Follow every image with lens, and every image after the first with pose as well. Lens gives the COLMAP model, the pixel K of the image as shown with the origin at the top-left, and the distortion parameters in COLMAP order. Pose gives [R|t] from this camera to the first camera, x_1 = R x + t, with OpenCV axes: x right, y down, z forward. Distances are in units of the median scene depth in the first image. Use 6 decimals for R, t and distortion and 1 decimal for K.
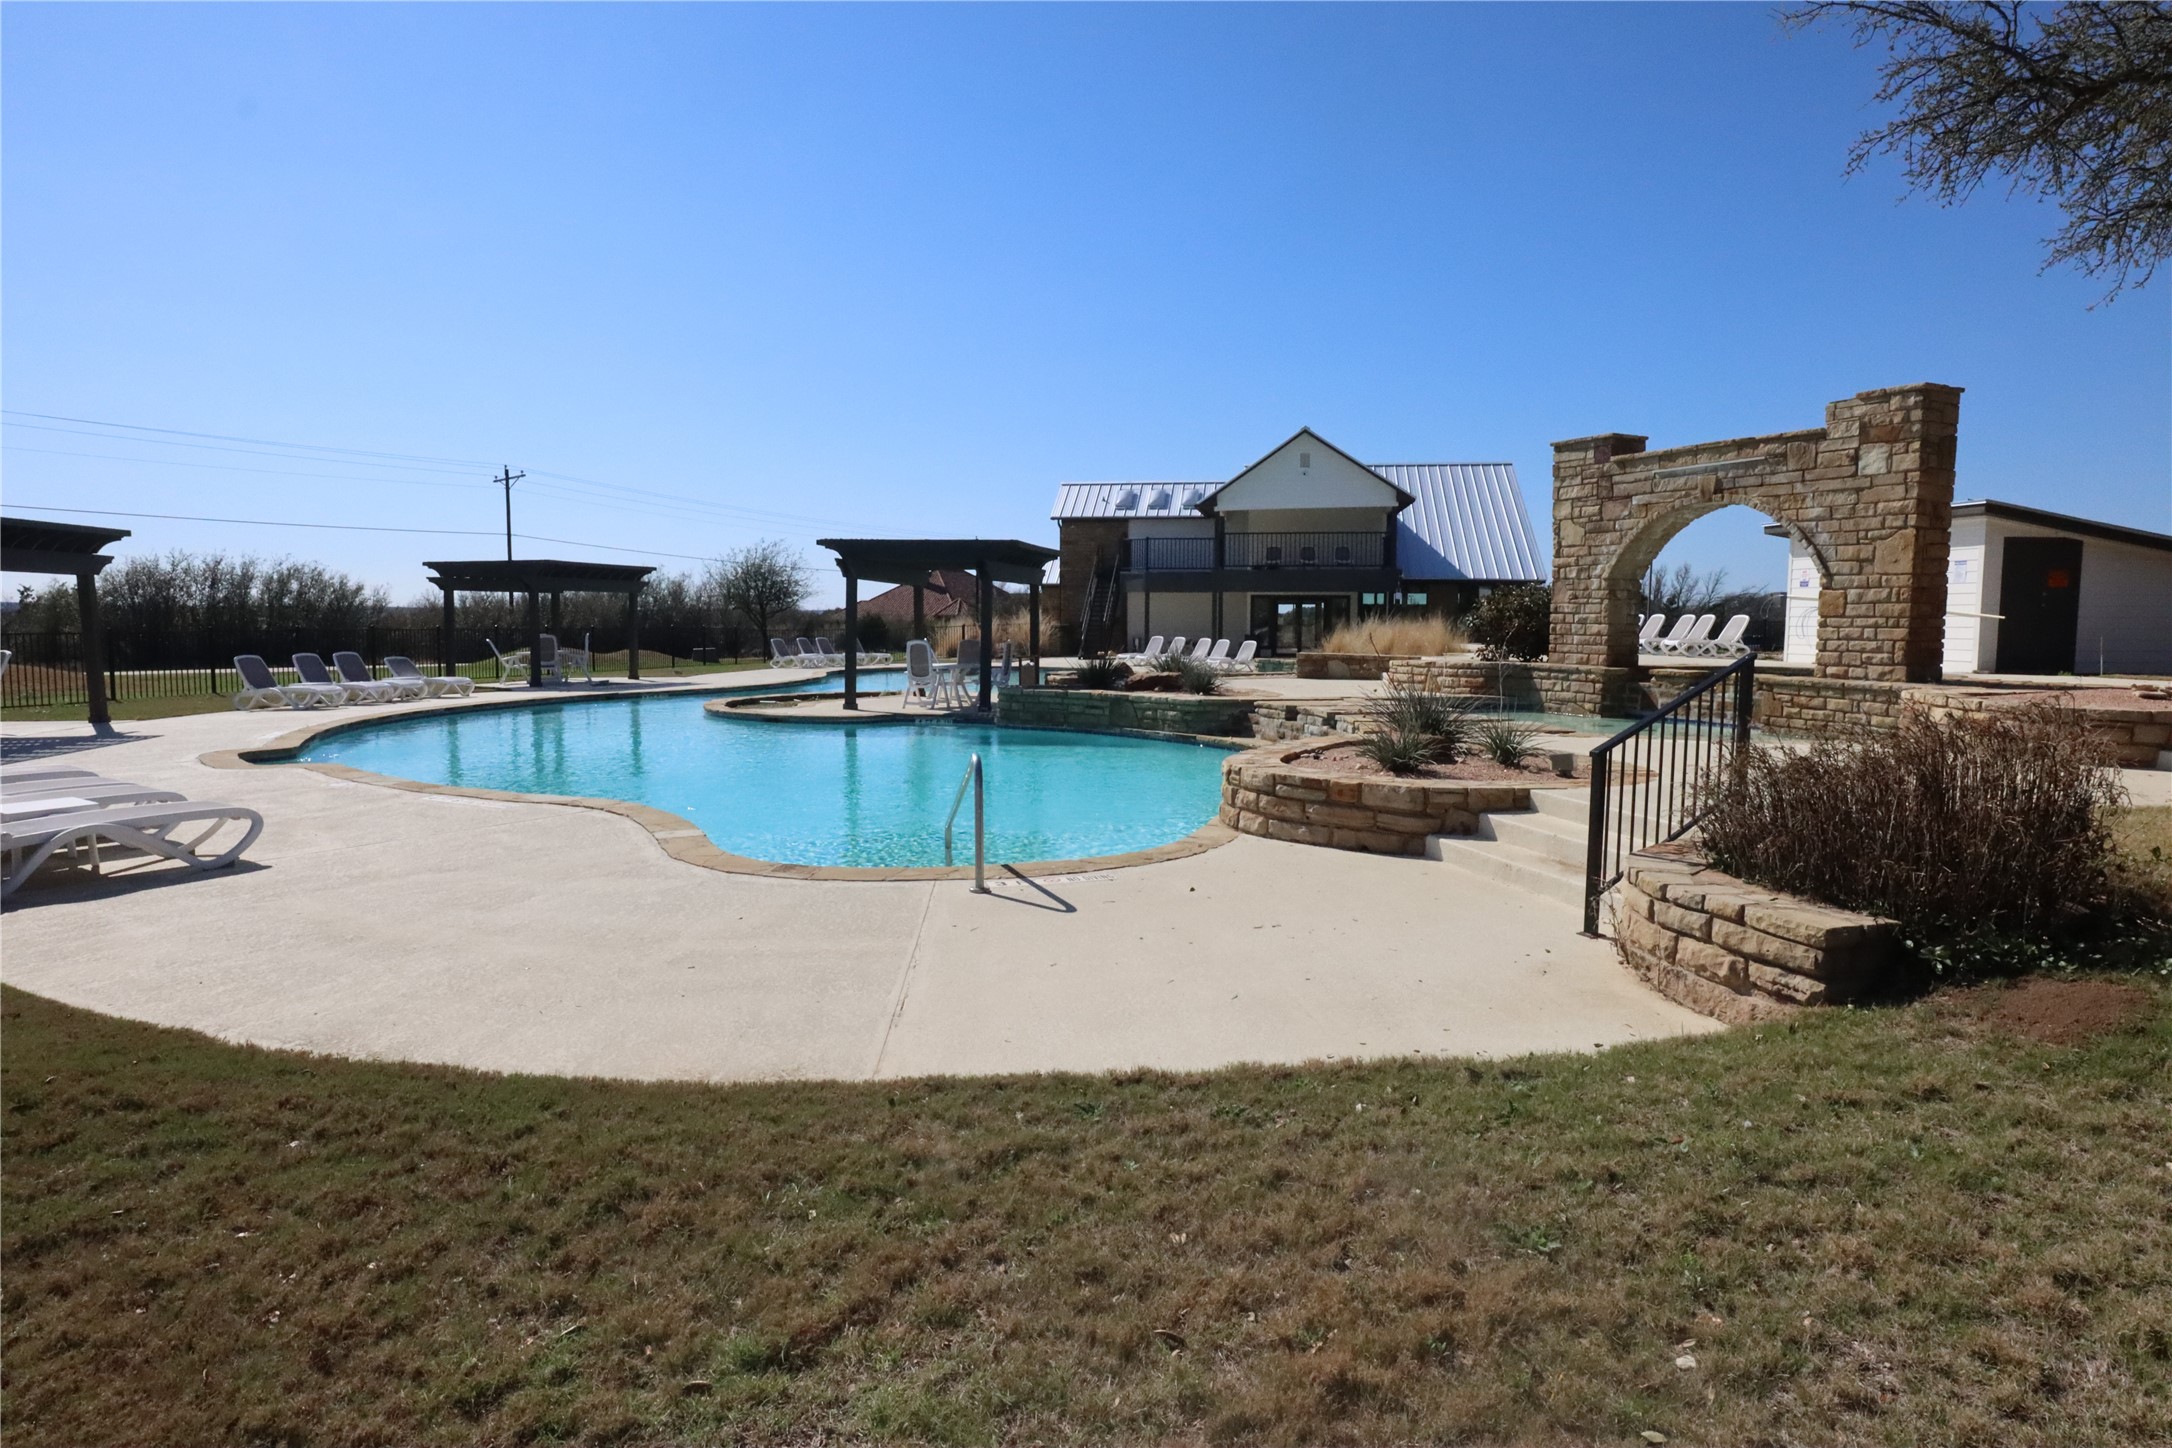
lens RADIAL K [[1227.5, 0, 1085.3], [0, 1227.5, 729.8], [0, 0, 1]] dist [-0.034528, 0.003964]
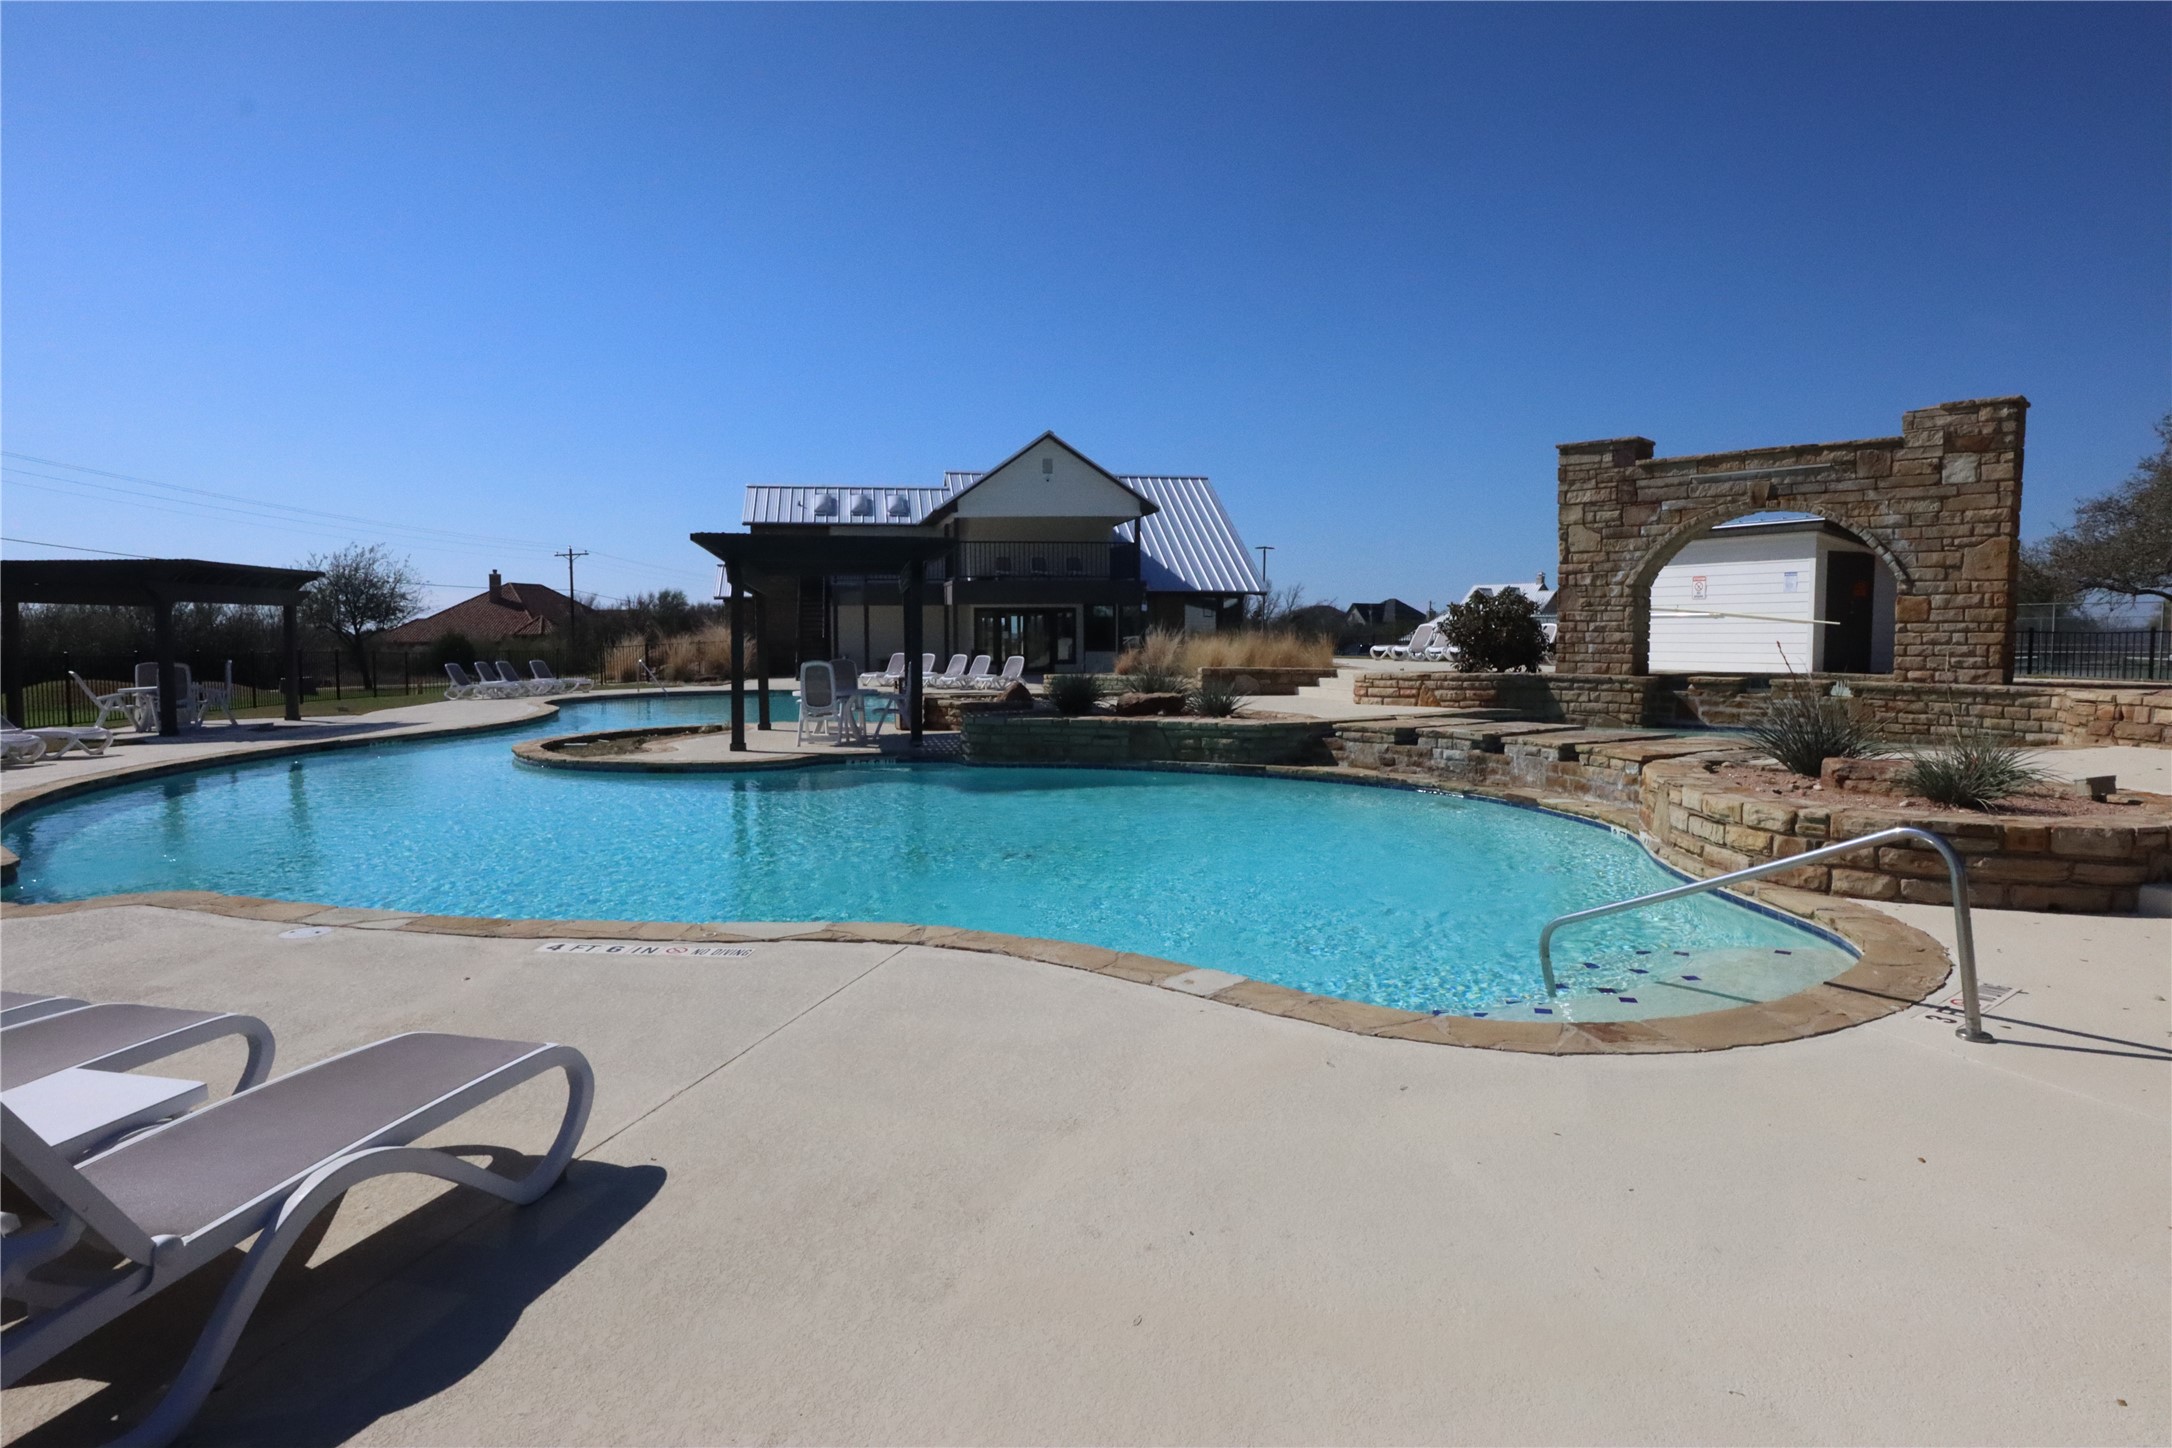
lens RADIAL K [[1227.5, 0, 1088.6], [0, 1227.5, 725.4], [0, 0, 1]] dist [-0.034528, 0.003964]
pose [[0.936852, -0.034887, 0.347981, -0.345585], [0.040550, 0.999137, -0.009002, -0.022543], [-0.347367, 0.022544, 0.937458, 0.258031]]
